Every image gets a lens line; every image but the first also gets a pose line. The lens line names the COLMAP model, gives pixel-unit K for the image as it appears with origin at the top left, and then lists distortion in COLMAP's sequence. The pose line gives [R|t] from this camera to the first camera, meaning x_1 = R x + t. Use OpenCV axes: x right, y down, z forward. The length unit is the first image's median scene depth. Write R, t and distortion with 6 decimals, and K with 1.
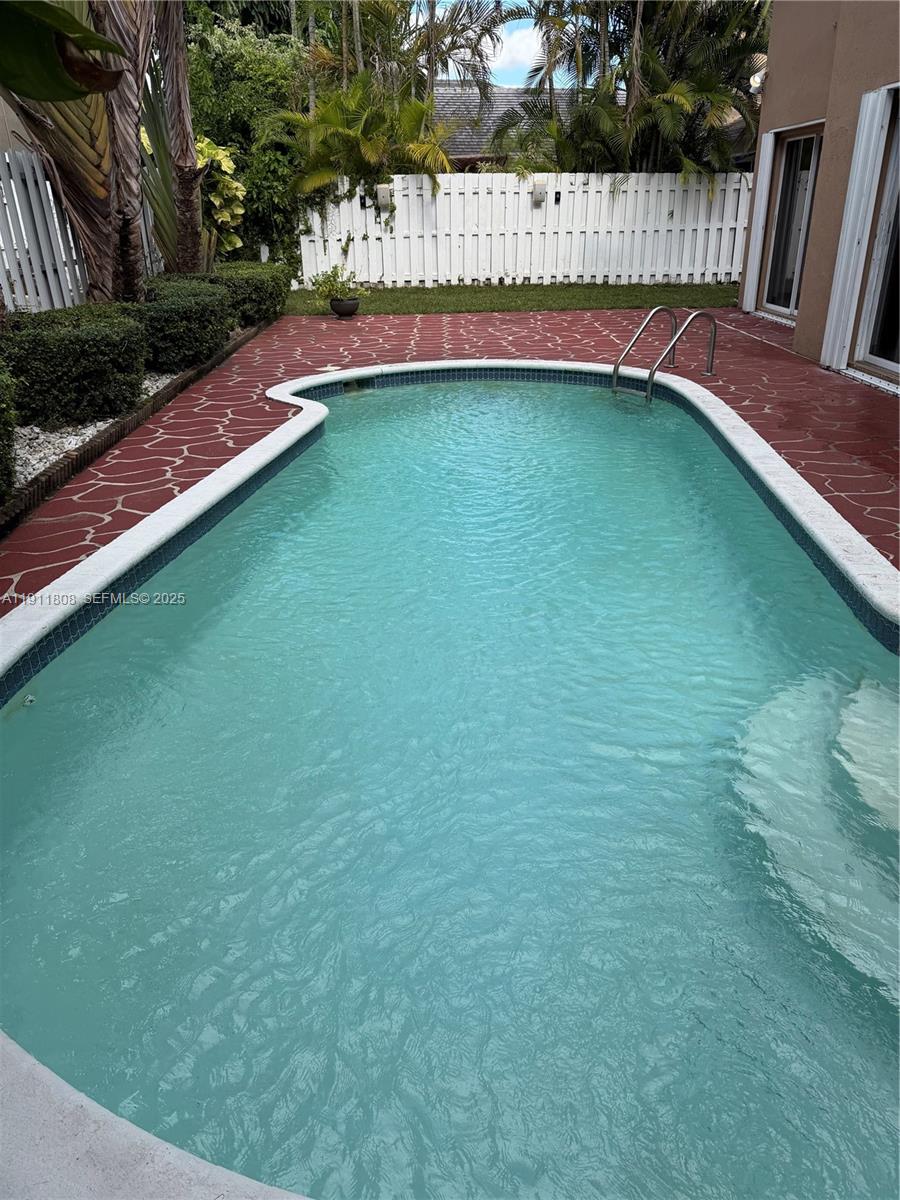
lens RADIAL K [[843.7, 0, 449.1], [0, 843.7, 617.5], [0, 0, 1]] dist [-0.003309, -0.023849]
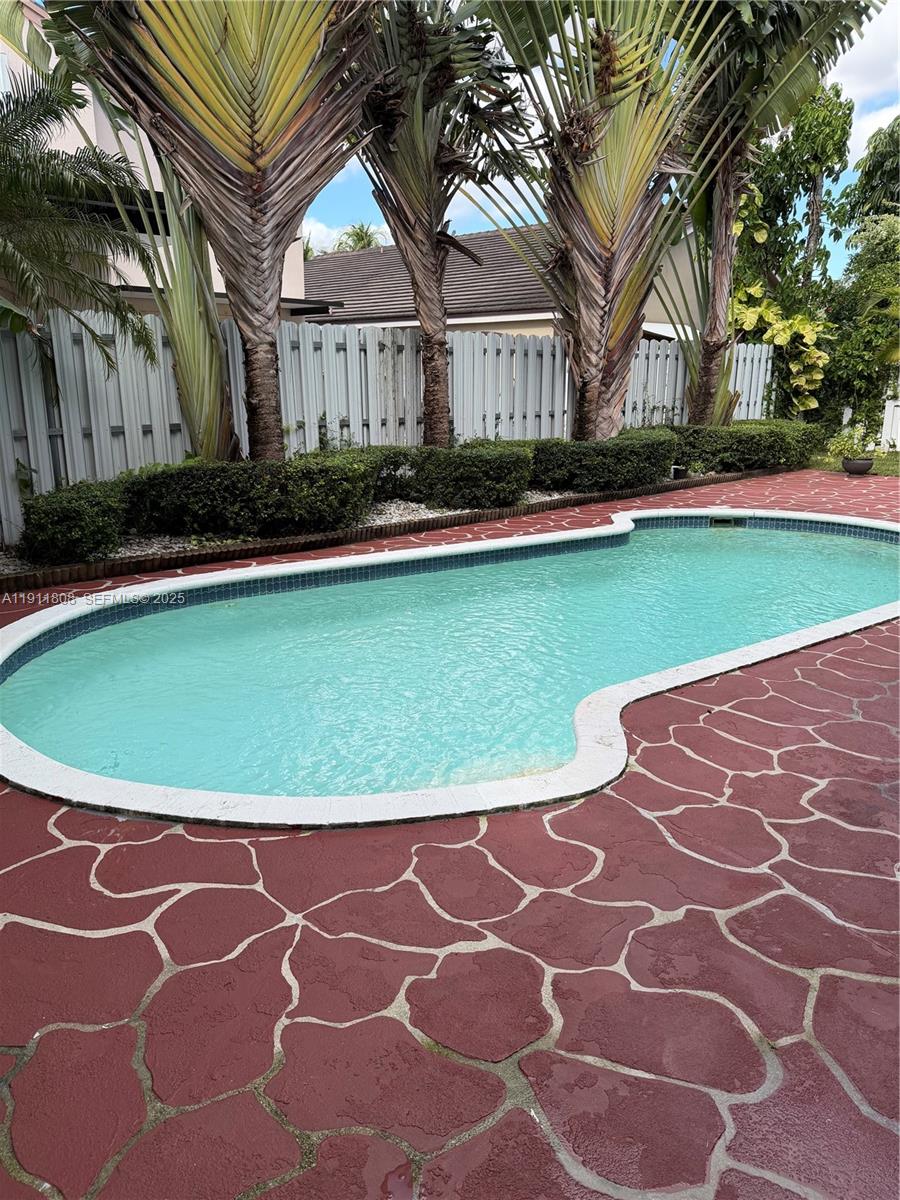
lens RADIAL K [[843.7, 0, 449.1], [0, 843.7, 617.5], [0, 0, 1]] dist [-0.003309, -0.023849]
pose [[0.649672, 0.216617, -0.728700, 0.402767], [-0.335888, 0.941699, -0.019526, -0.009200], [0.681987, 0.257448, 0.684555, 0.008212]]
